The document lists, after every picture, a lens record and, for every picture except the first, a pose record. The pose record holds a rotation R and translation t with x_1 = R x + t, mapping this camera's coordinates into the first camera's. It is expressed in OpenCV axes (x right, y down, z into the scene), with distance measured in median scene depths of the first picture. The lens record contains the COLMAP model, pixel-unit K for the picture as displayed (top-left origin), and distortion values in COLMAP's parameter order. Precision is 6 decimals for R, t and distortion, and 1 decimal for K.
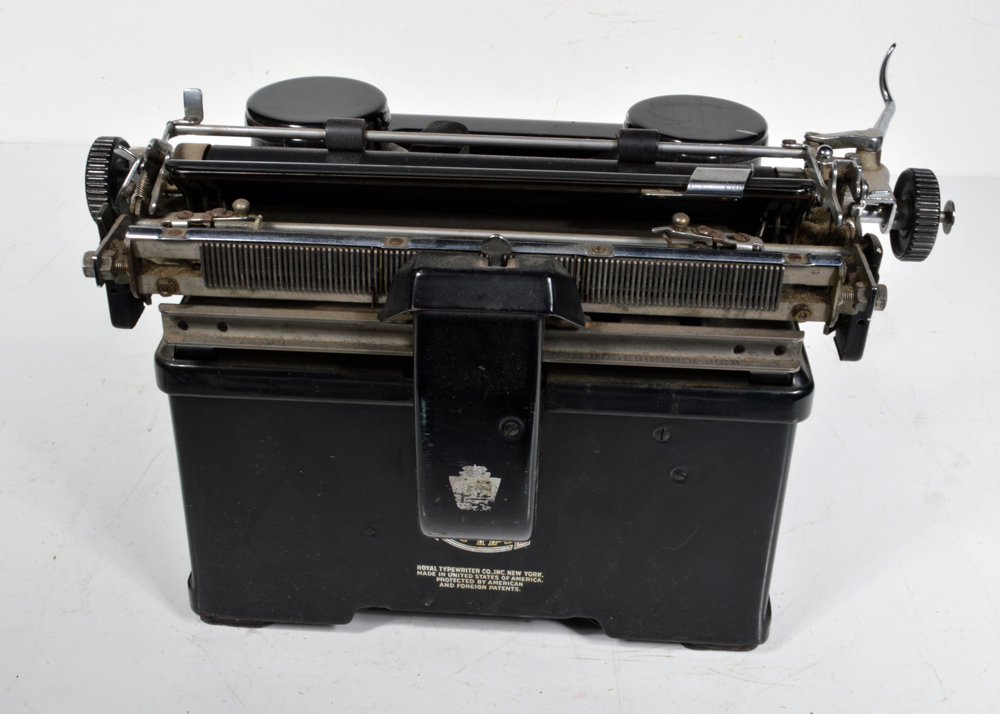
lens RADIAL K [[1252.3, 0, 500.2], [0, 1252.3, 357.7], [0, 0, 1]] dist [-0.020026, 0.000000]
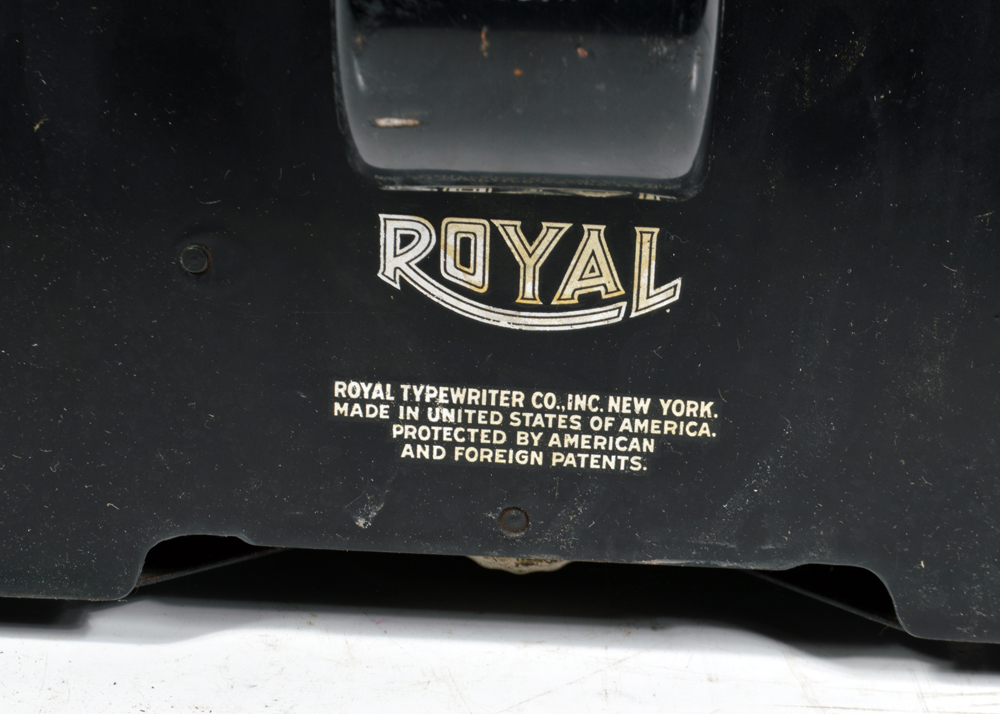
lens RADIAL K [[2215.1, 0, 499.1], [0, 2215.1, 357.3], [0, 0, 1]] dist [-0.040711, 0.000000]
pose [[0.999973, 0.005484, -0.004989, -0.019939], [-0.006244, 0.985776, -0.167951, 0.256272], [0.003997, 0.167978, 0.985783, 0.423022]]
